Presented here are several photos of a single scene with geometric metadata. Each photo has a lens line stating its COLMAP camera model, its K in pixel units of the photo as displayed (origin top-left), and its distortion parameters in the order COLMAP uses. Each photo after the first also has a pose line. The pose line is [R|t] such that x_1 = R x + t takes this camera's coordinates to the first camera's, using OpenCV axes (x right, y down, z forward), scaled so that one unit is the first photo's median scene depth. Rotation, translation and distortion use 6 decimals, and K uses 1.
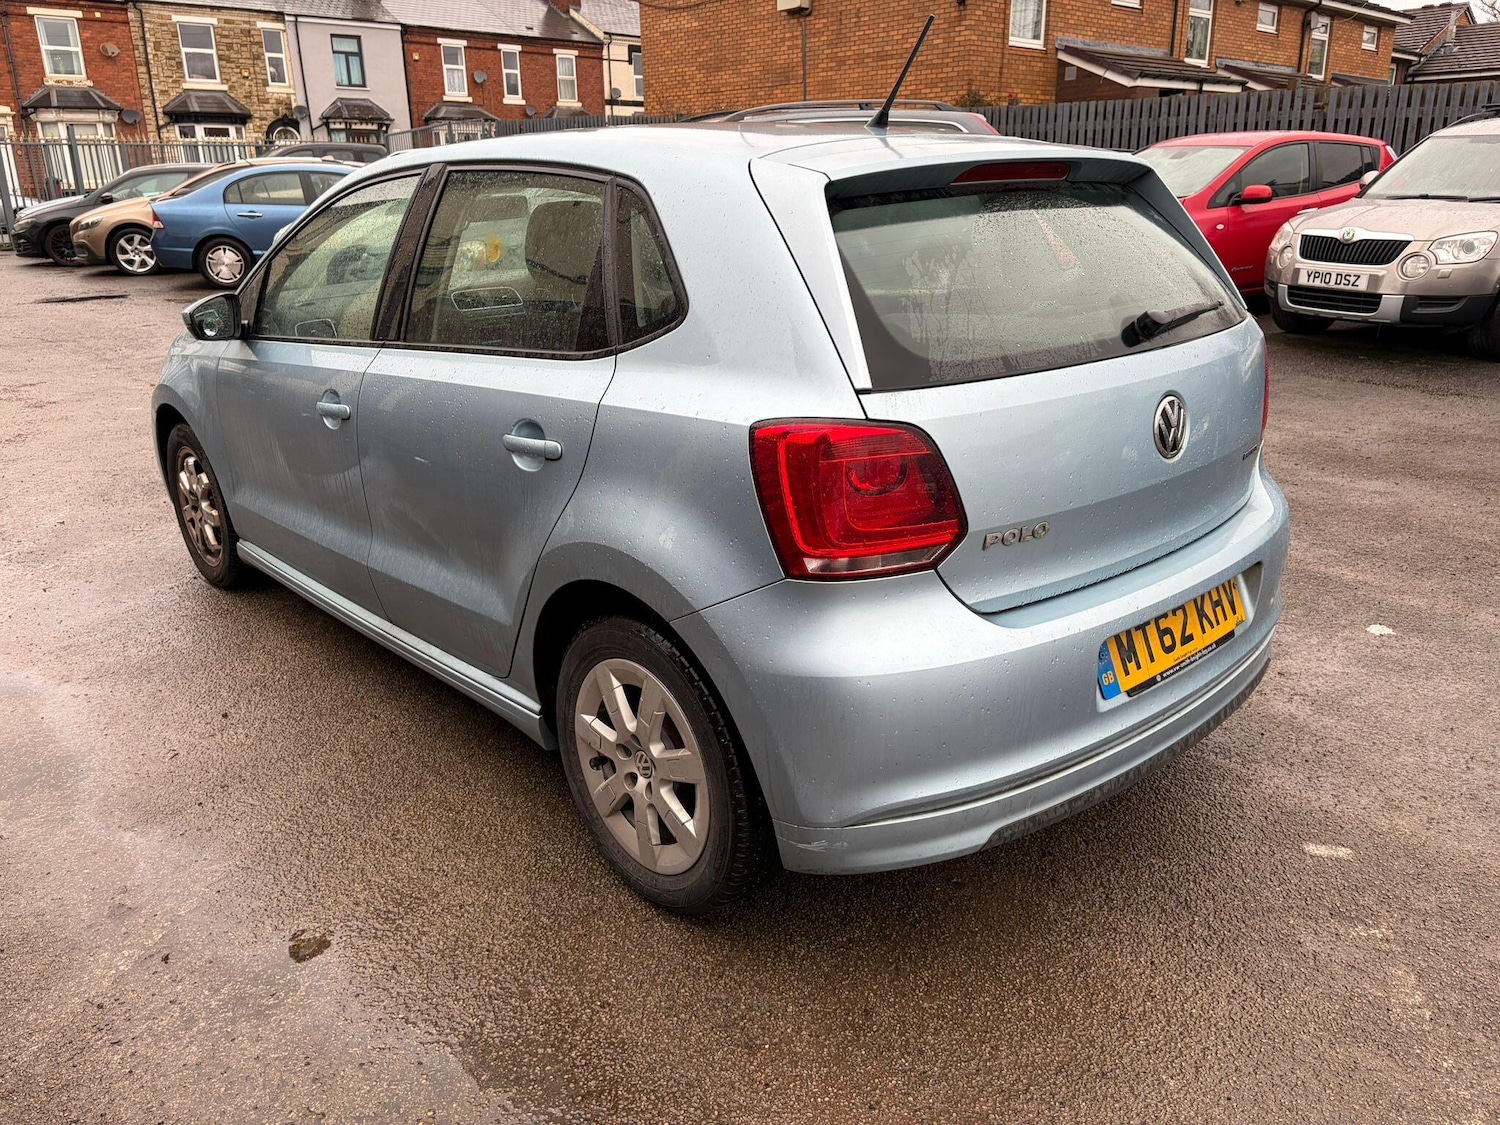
lens RADIAL K [[1124.8, 0, 753.2], [0, 1124.8, 564.3], [0, 0, 1]] dist [0.061033, -0.066176]
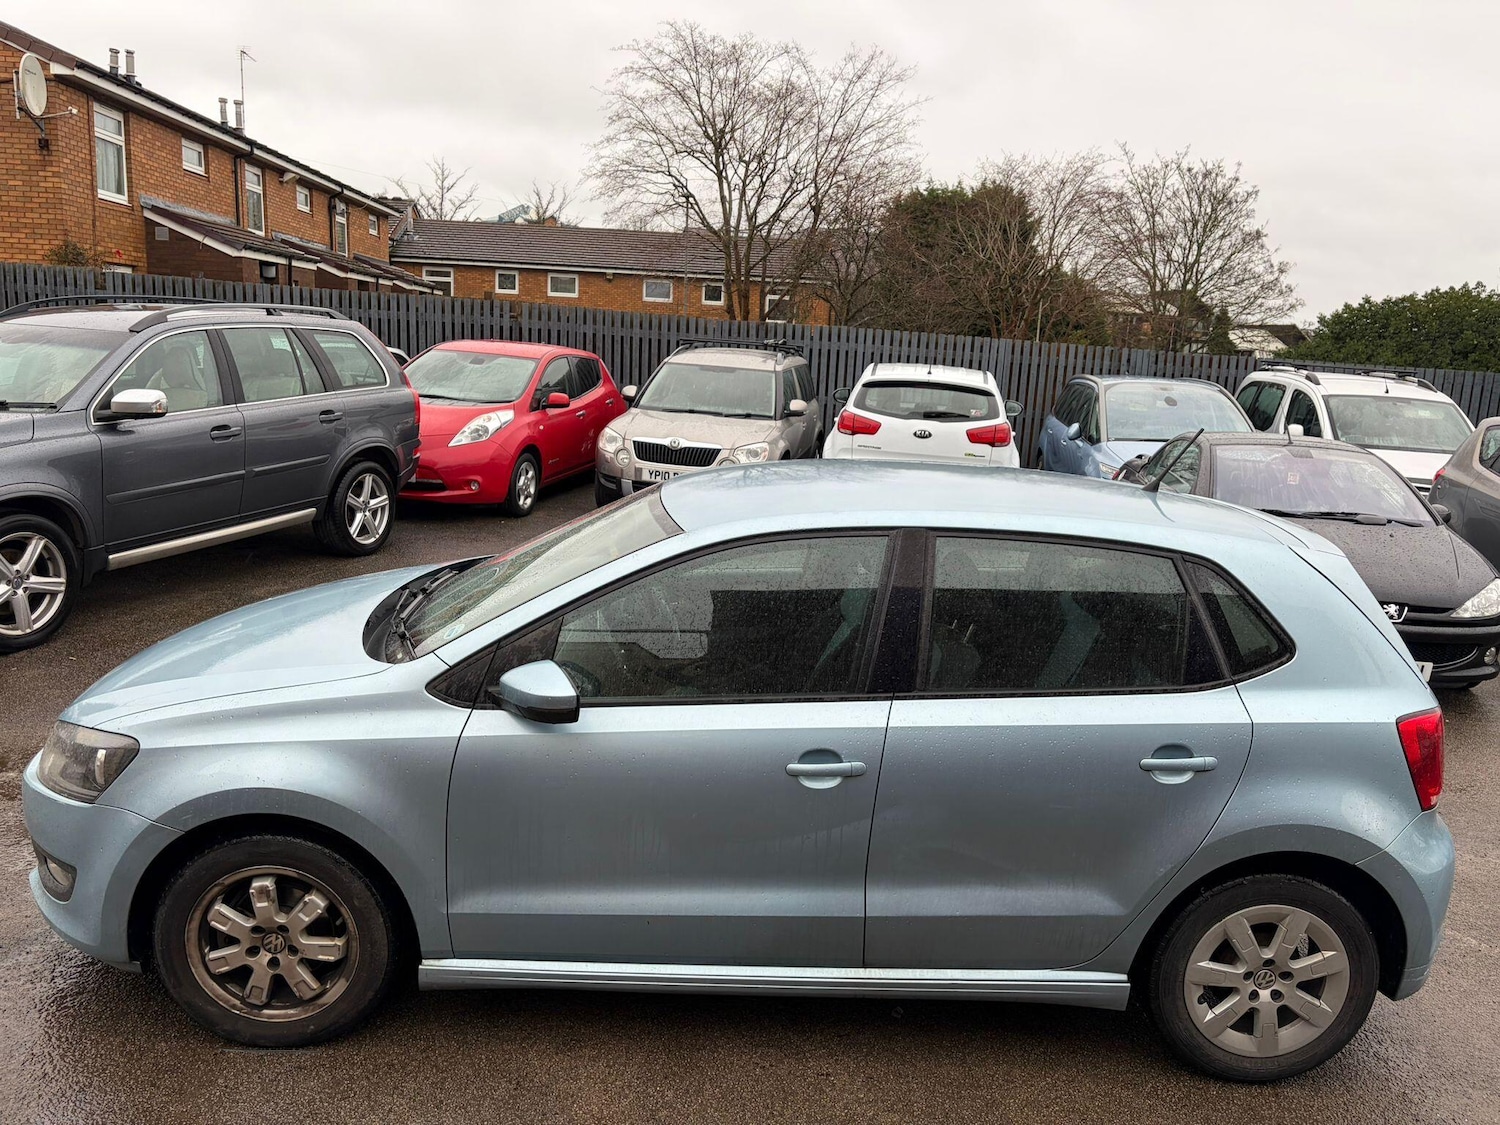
lens RADIAL K [[1124.8, 0, 750.1], [0, 1124.8, 572.6], [0, 0, 1]] dist [0.061033, -0.066176]
pose [[0.651410, -0.102114, 0.751823, -0.215746], [0.182488, 0.982900, -0.024615, -0.055523], [-0.736453, 0.153234, 0.658905, 0.071528]]
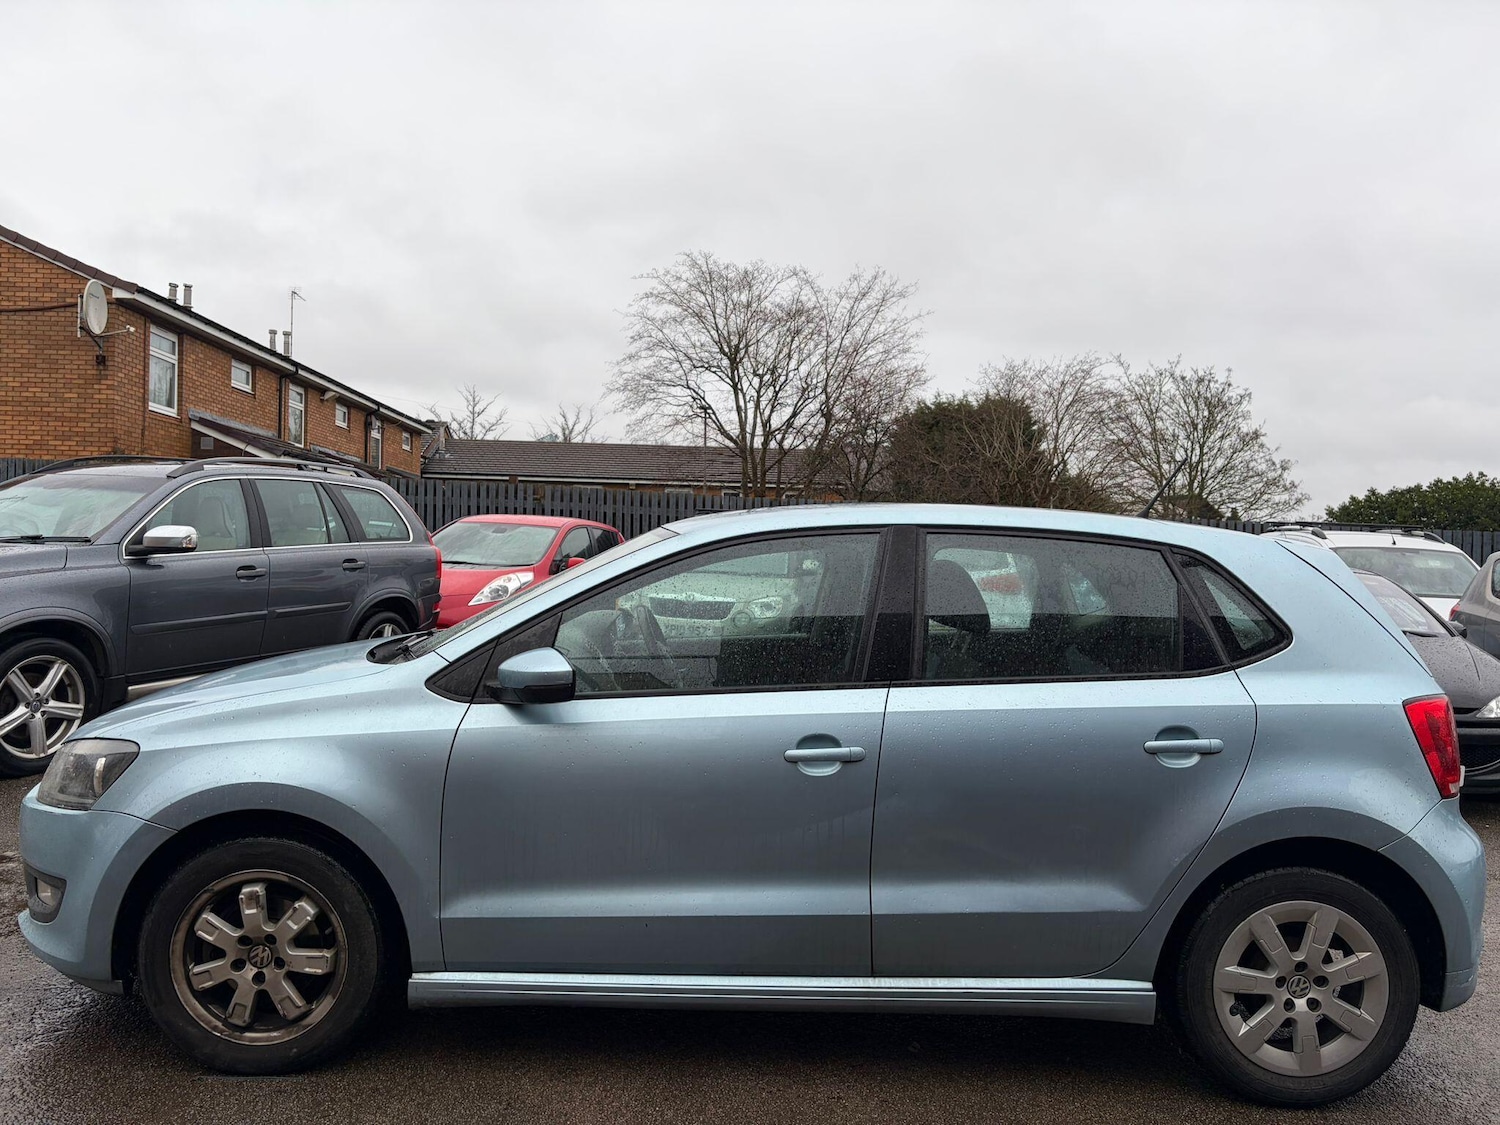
lens RADIAL K [[1124.8, 0, 750.5], [0, 1124.8, 570.2], [0, 0, 1]] dist [0.061033, -0.066176]
pose [[0.665455, 0.025651, 0.745997, -0.217141], [0.201596, 0.956094, -0.212706, -0.017965], [-0.718699, 0.291936, 0.631066, 0.073618]]
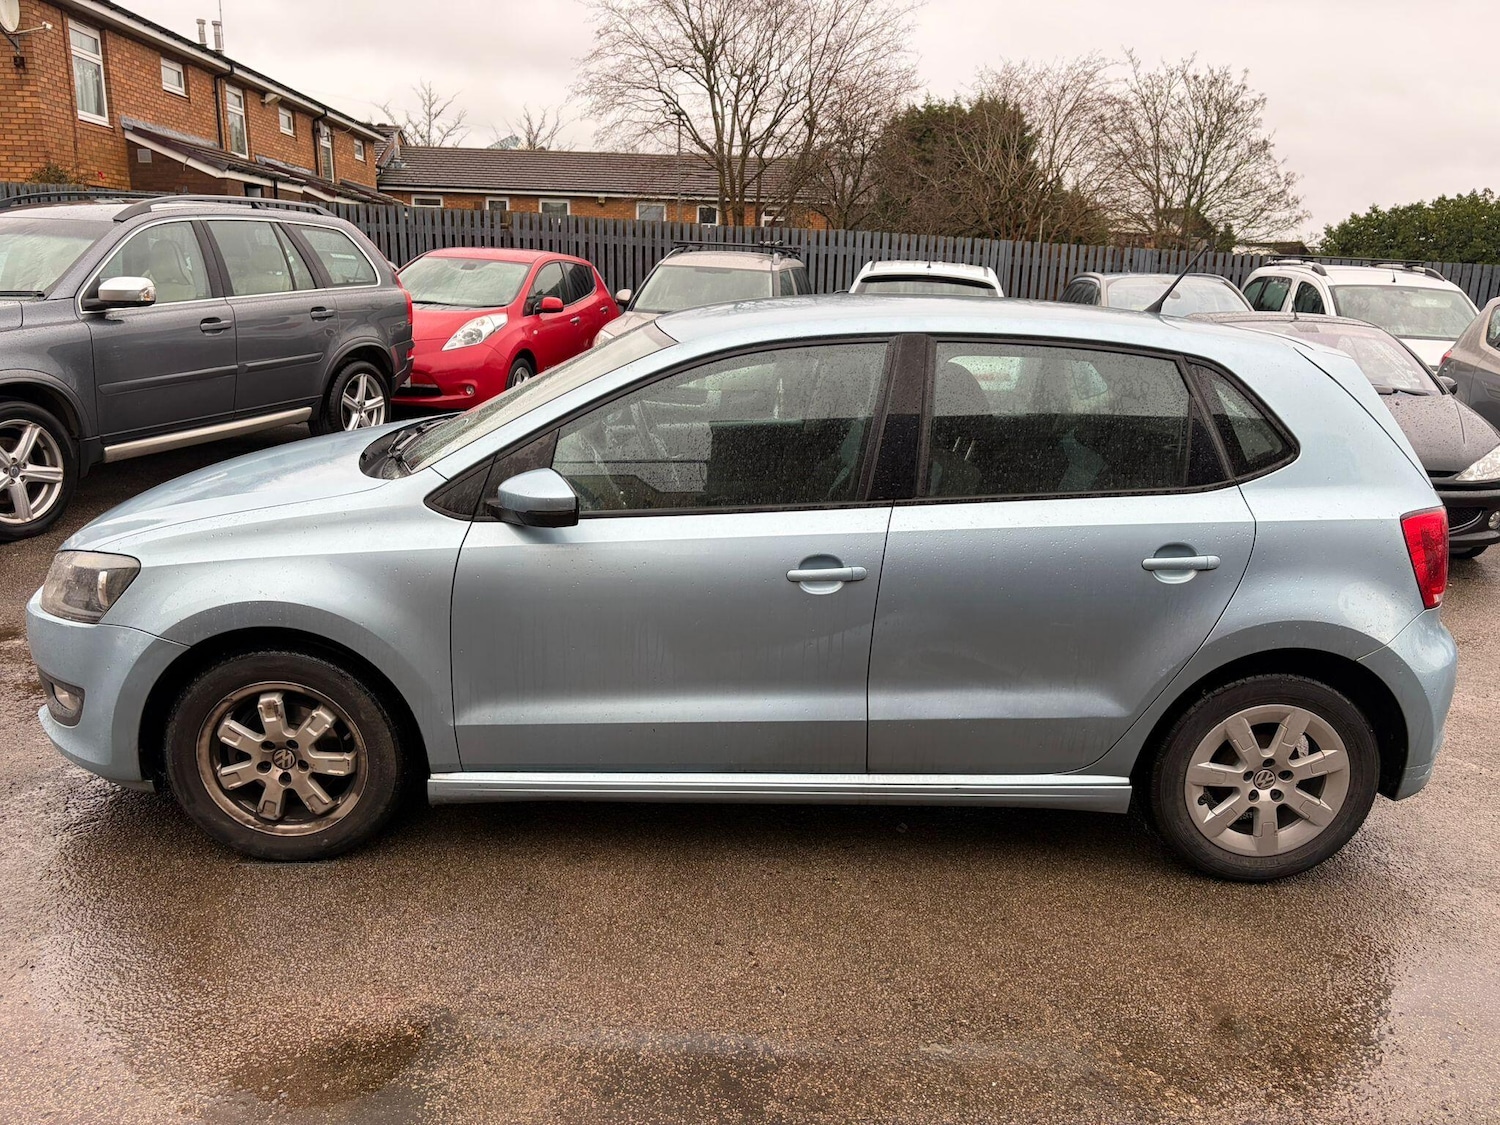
lens RADIAL K [[1124.8, 0, 747.4], [0, 1124.8, 573.9], [0, 0, 1]] dist [0.061033, -0.066176]
pose [[0.651622, -0.158662, 0.741765, -0.217284], [0.202276, 0.978816, 0.031672, -0.034478], [-0.731077, 0.129403, 0.669912, 0.075088]]
